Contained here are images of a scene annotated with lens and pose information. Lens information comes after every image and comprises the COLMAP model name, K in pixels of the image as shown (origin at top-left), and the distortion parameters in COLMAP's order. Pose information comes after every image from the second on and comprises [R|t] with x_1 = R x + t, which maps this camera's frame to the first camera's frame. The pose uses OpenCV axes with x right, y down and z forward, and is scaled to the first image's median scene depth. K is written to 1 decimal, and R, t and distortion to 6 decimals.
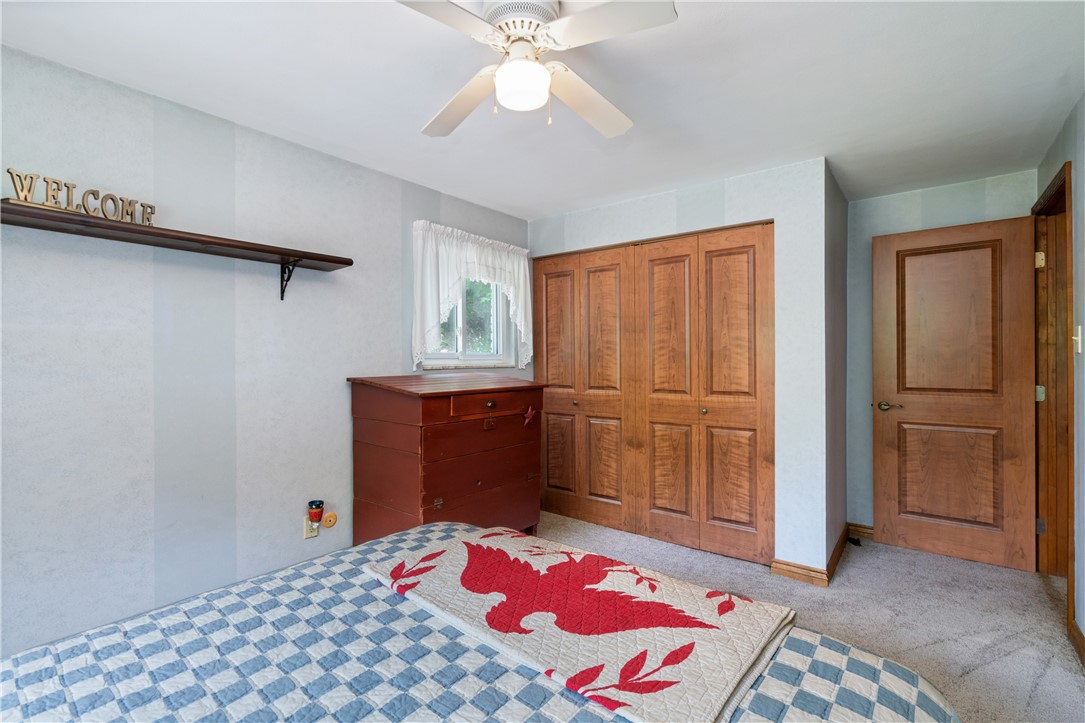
lens RADIAL K [[493.7, 0, 544.1], [0, 493.7, 360.0], [0, 0, 1]] dist [-0.006161, 0.002094]
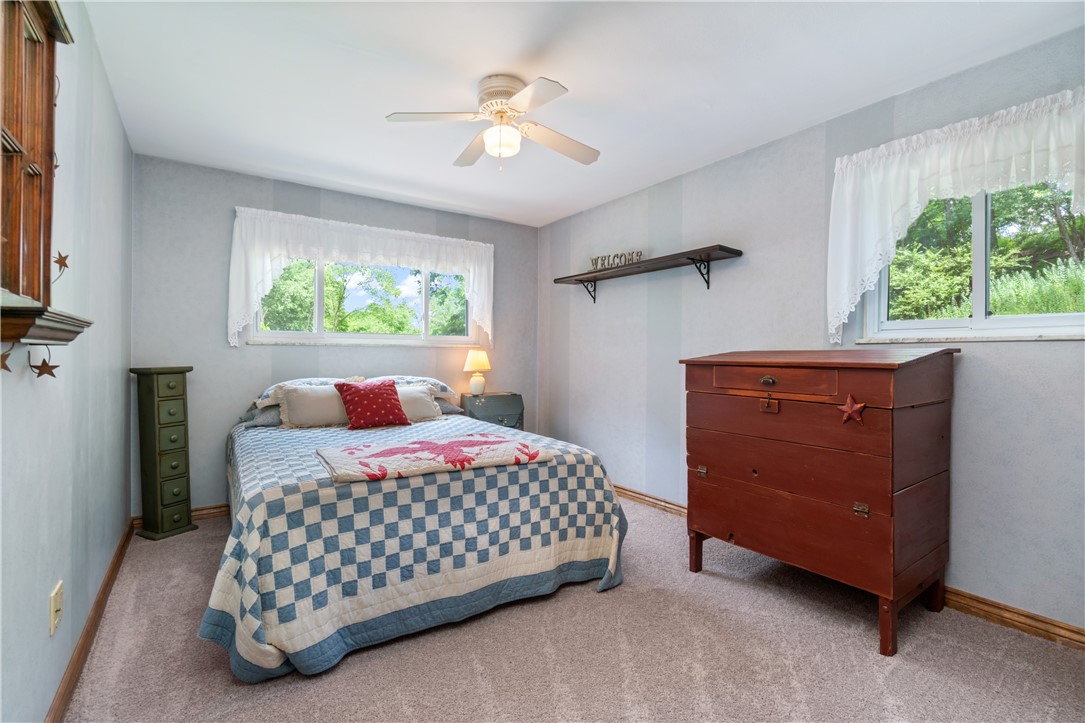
lens RADIAL K [[493.7, 0, 545.0], [0, 493.7, 356.7], [0, 0, 1]] dist [-0.006161, 0.002094]
pose [[-0.278491, 0.000512, -0.960439, 0.872650], [-0.010677, 0.999936, 0.003629, 0.057606], [0.960379, 0.011265, -0.278468, 0.997536]]
